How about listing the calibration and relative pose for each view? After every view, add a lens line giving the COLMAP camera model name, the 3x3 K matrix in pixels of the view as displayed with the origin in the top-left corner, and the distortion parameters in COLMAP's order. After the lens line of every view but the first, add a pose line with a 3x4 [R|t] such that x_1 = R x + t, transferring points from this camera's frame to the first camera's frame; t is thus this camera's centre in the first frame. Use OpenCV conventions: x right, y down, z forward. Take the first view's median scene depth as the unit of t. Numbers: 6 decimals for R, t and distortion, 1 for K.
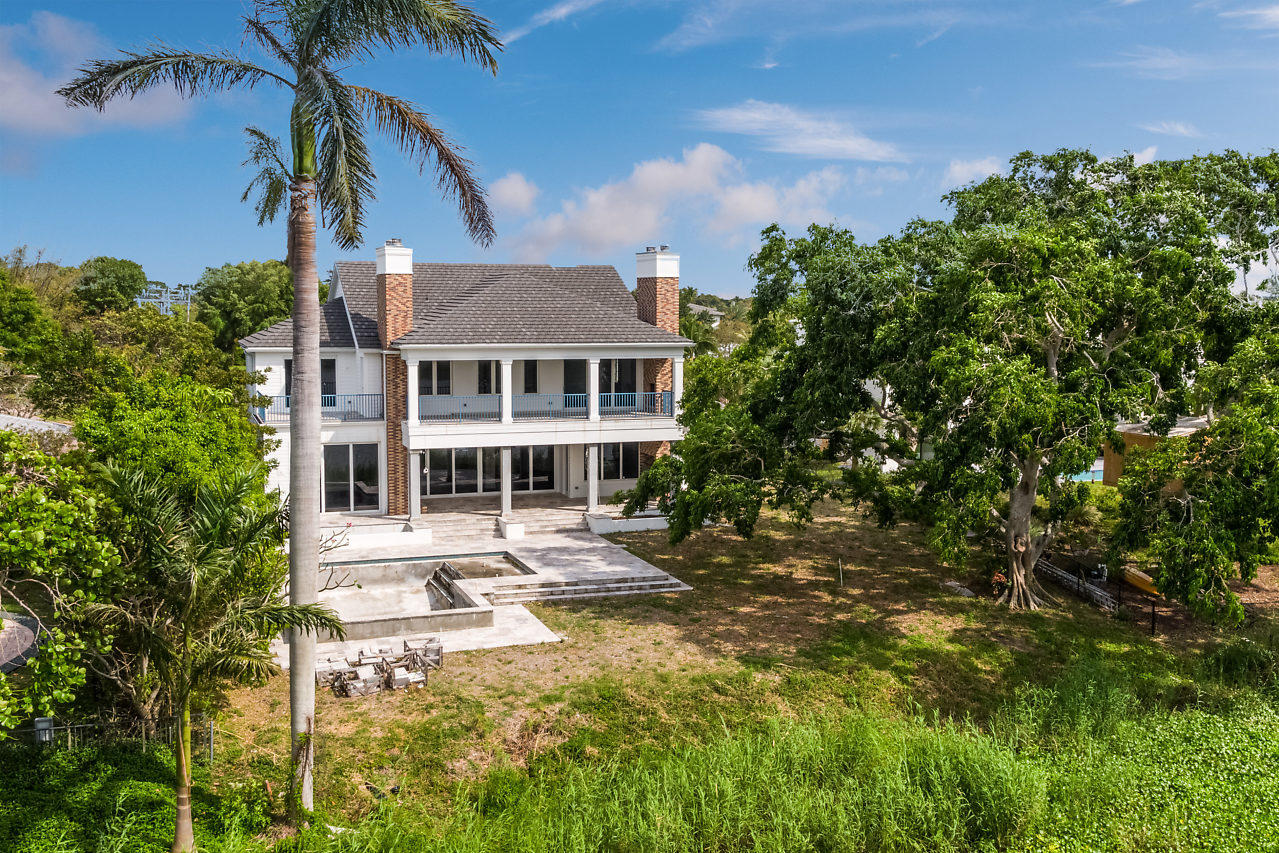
lens RADIAL K [[1364.3, 0, 696.8], [0, 1364.3, 422.6], [0, 0, 1]] dist [-0.000432, -0.010402]
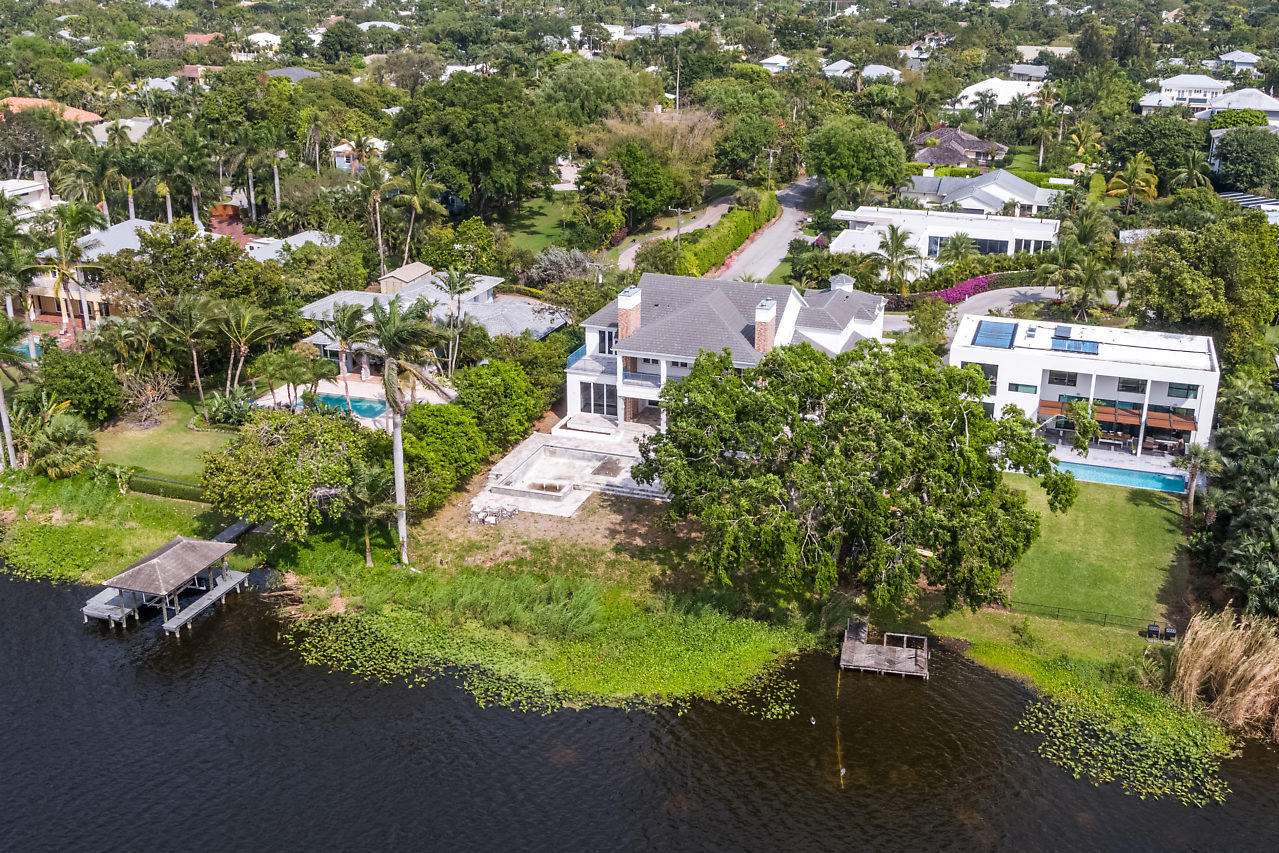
lens RADIAL K [[1362.5, 0, 639.5], [0, 1362.5, 426.5], [0, 0, 1]] dist [0.002248, 0.003731]
pose [[0.768211, 0.220094, -0.601174, 1.346875], [-0.065545, 0.961151, 0.268126, -0.621121], [0.636832, -0.166574, 0.752793, -0.690774]]
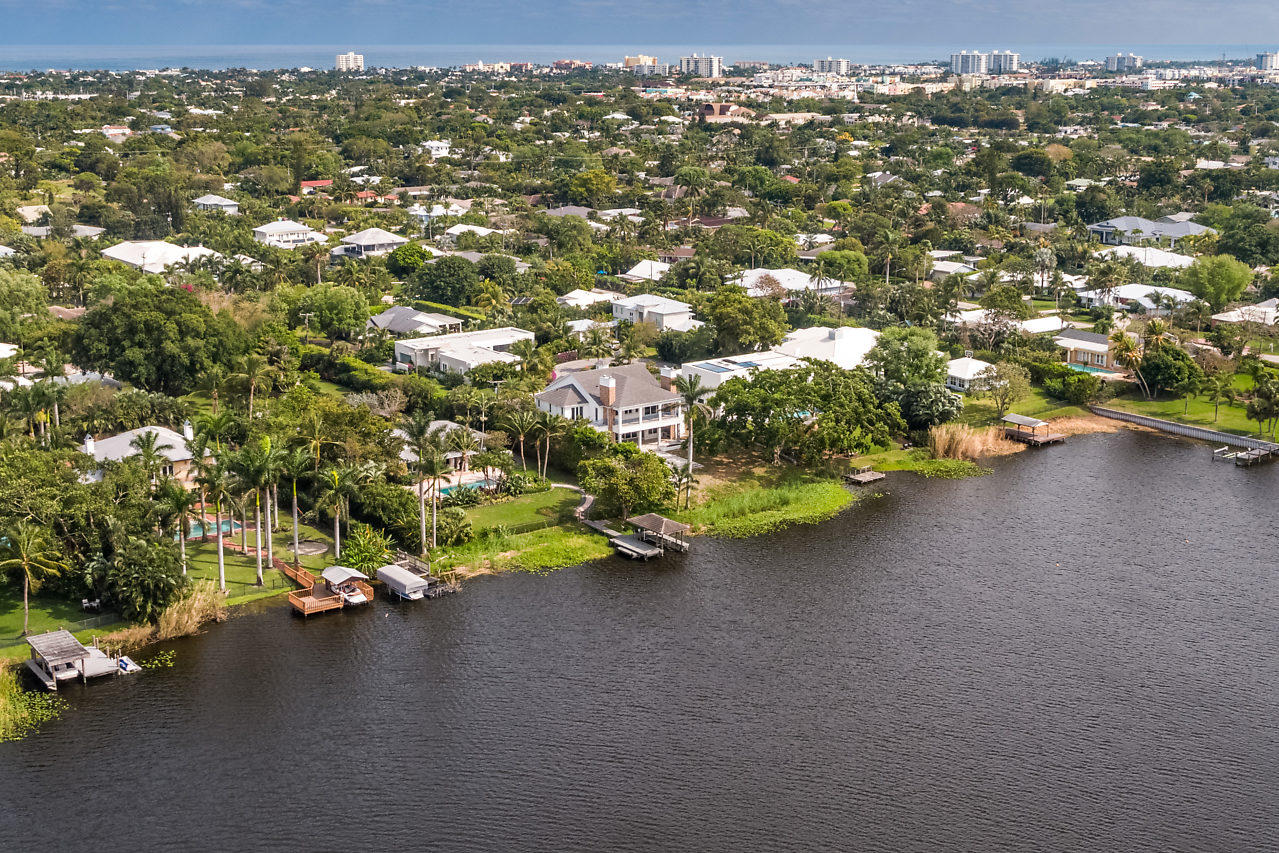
lens RADIAL K [[1362.5, 0, 639.5], [0, 1362.5, 426.5], [0, 0, 1]] dist [0.002248, 0.003731]
pose [[0.977292, -0.070250, 0.199914, -1.199577], [0.040621, 0.988058, 0.148630, -0.740958], [-0.207968, -0.137134, 0.968475, -3.557268]]
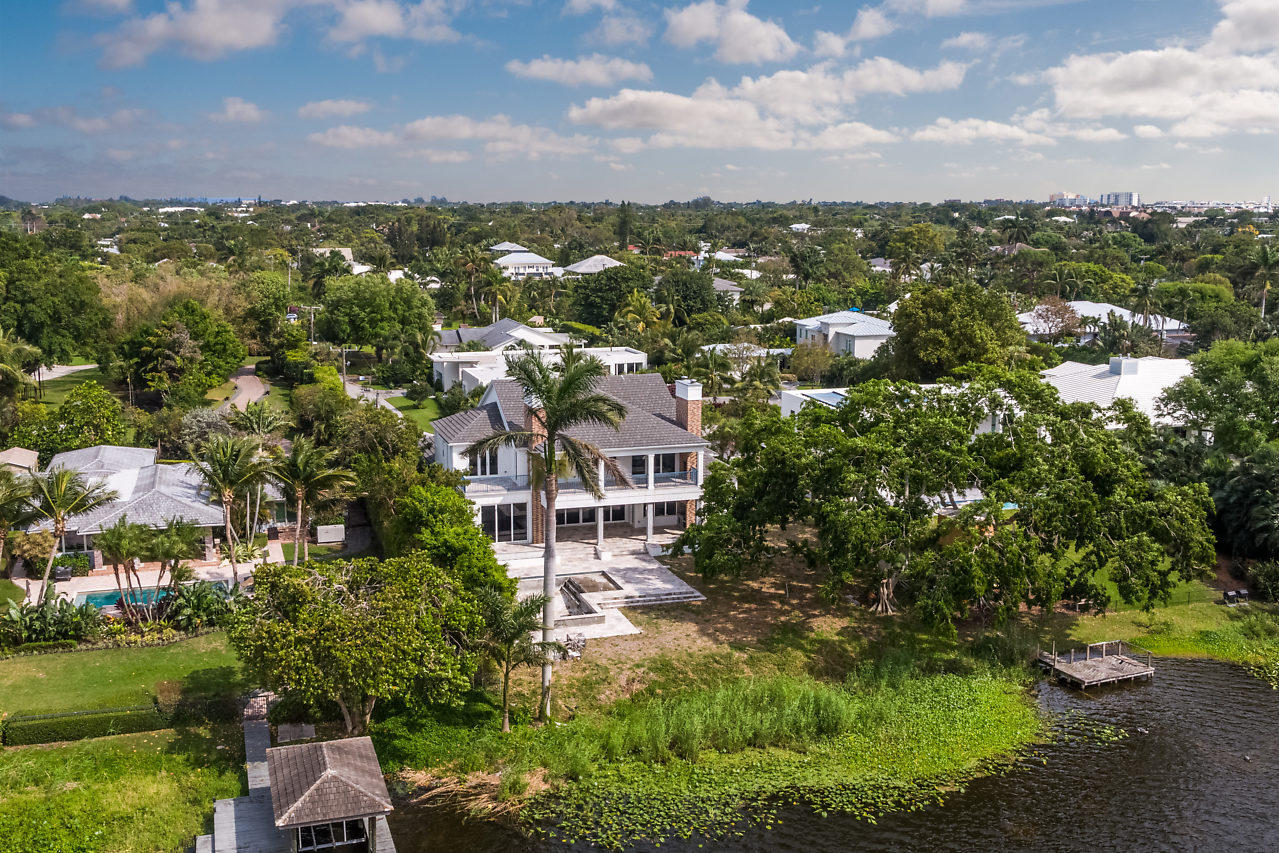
lens RADIAL K [[1362.5, 0, 639.5], [0, 1362.5, 426.5], [0, 0, 1]] dist [0.002248, 0.003731]
pose [[0.998075, 0.008724, -0.061407, 0.019872], [-0.003881, 0.996902, 0.078552, -0.288952], [0.061902, -0.078162, 0.995017, -0.937909]]
